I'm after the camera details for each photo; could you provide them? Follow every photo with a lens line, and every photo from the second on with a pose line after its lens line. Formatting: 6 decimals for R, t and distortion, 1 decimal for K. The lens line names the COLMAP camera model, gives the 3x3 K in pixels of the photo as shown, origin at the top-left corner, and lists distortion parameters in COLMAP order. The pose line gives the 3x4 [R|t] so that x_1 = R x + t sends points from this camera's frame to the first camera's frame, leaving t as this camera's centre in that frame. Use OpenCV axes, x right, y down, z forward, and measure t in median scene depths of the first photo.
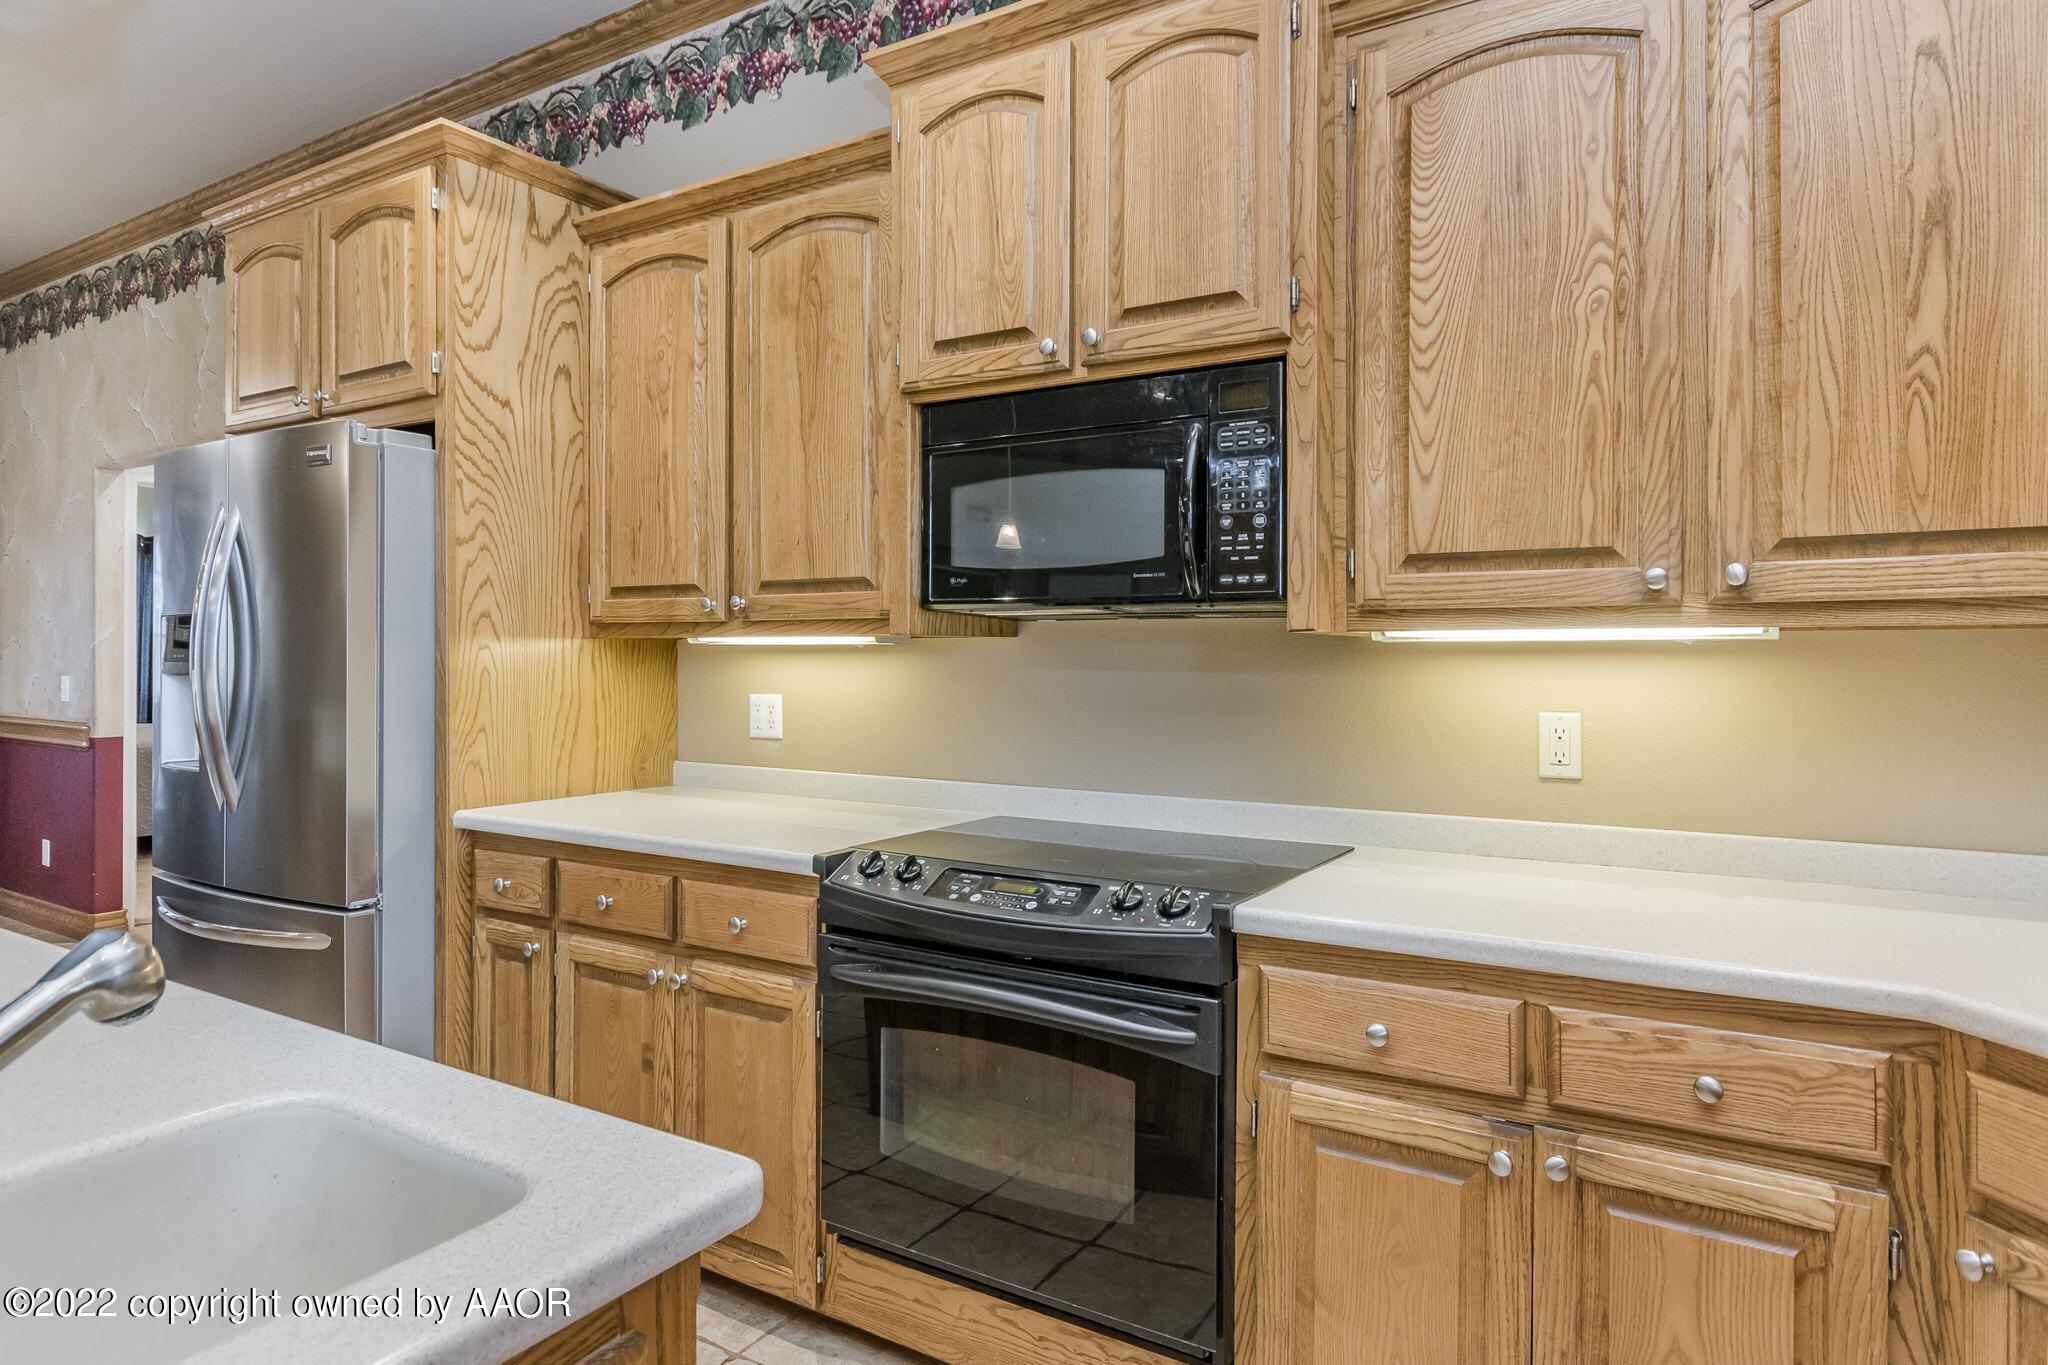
lens RADIAL K [[1195.0, 0, 1029.7], [0, 1195.0, 678.4], [0, 0, 1]] dist [-0.002704, -0.001946]
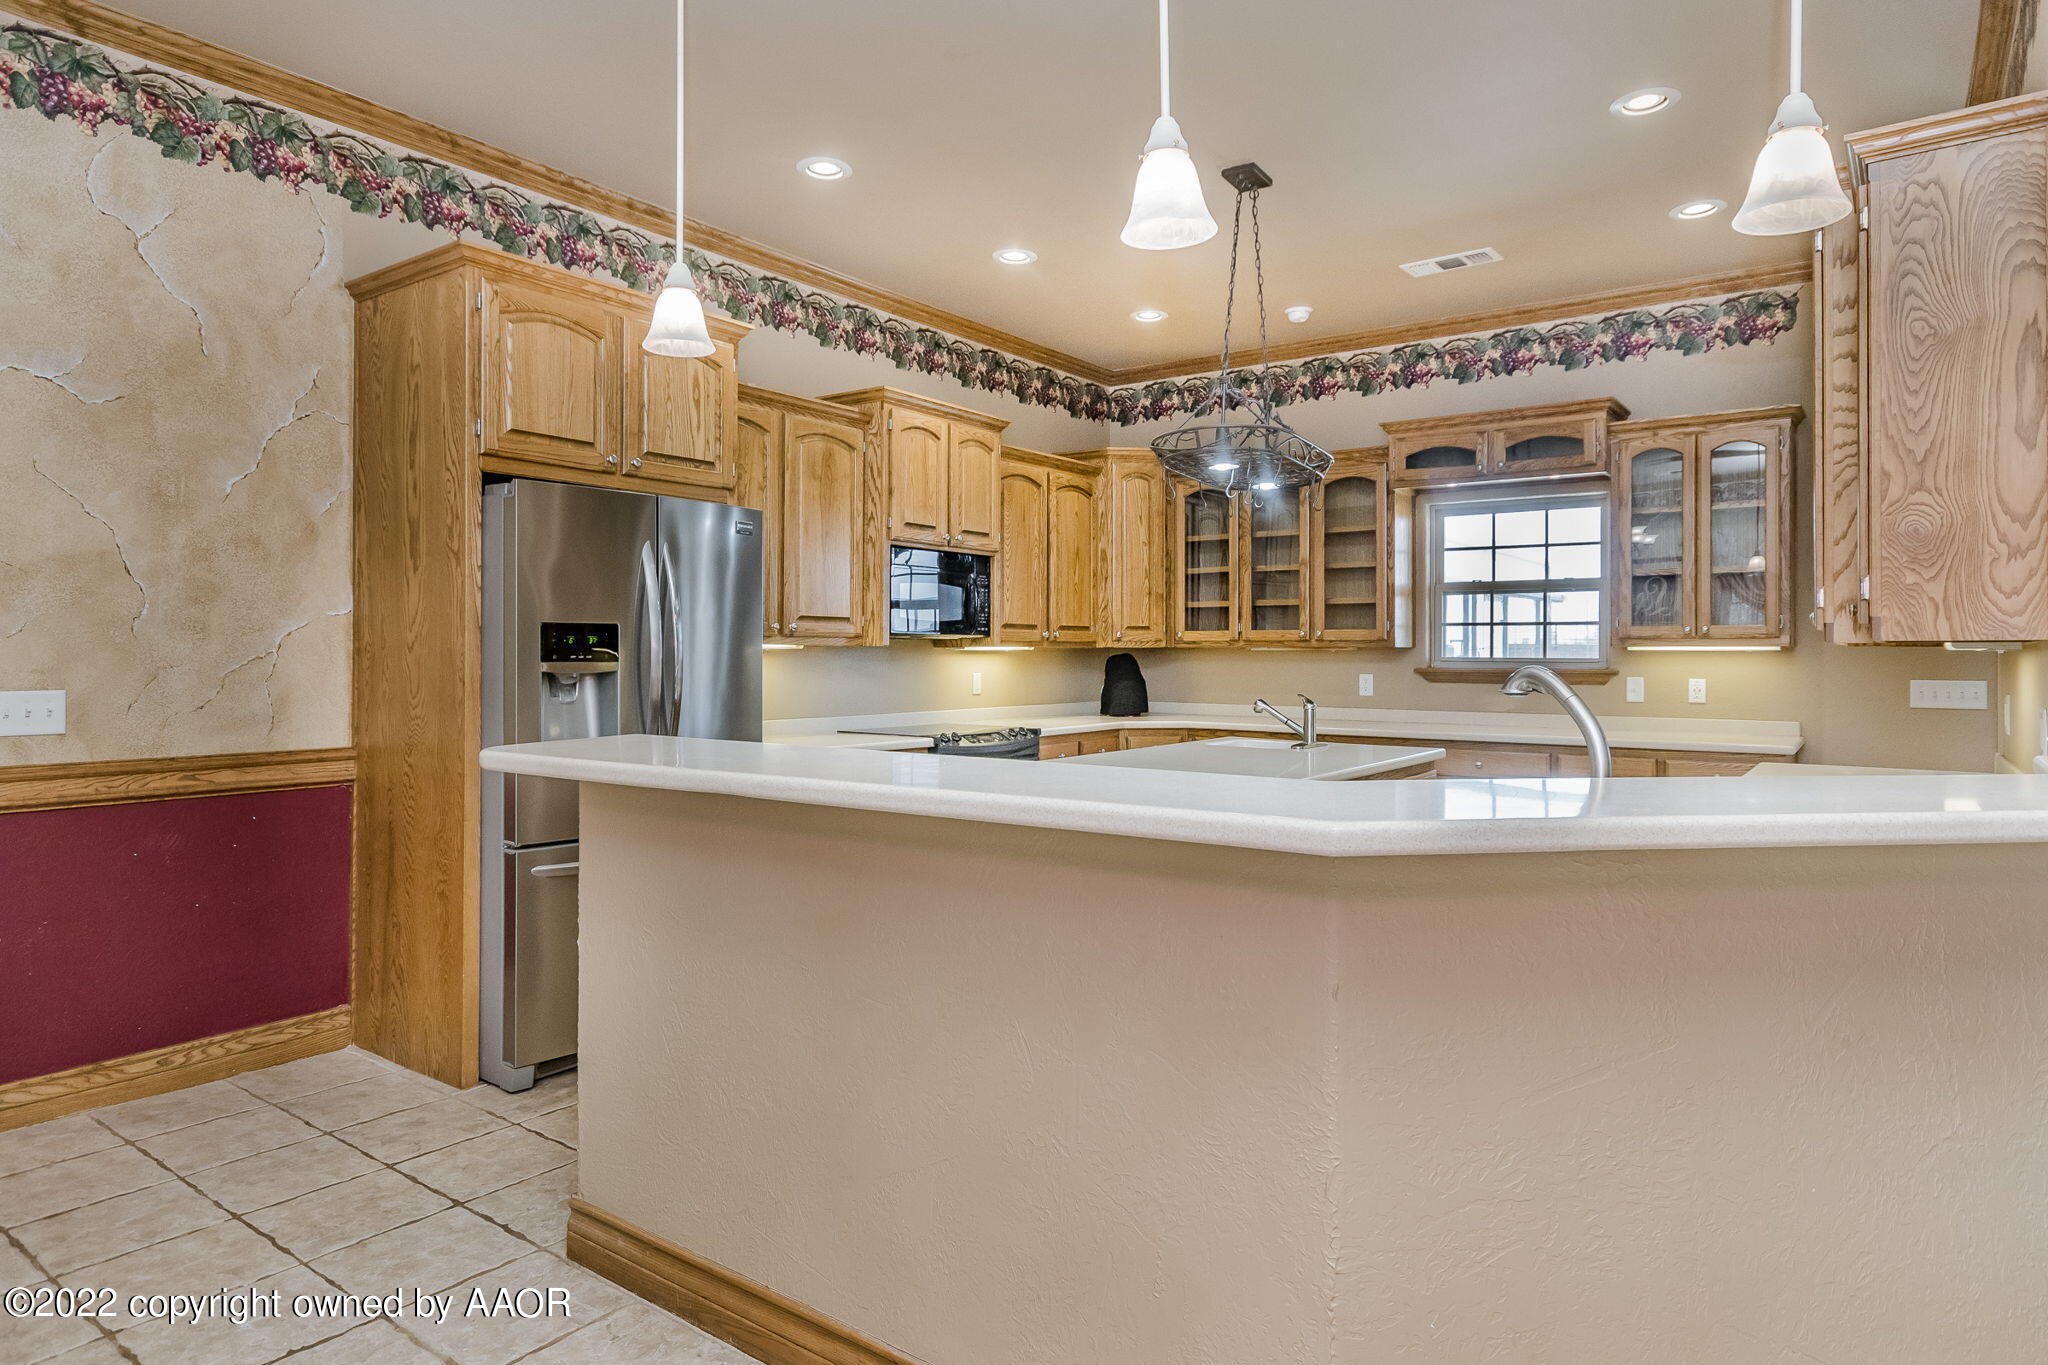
lens RADIAL K [[1195.0, 0, 1026.8], [0, 1195.0, 673.2], [0, 0, 1]] dist [-0.002704, -0.001946]
pose [[0.081933, -0.018422, 0.996468, -2.122656], [0.008368, 0.999807, 0.017795, -0.021230], [-0.996603, 0.006880, 0.082072, 0.505002]]
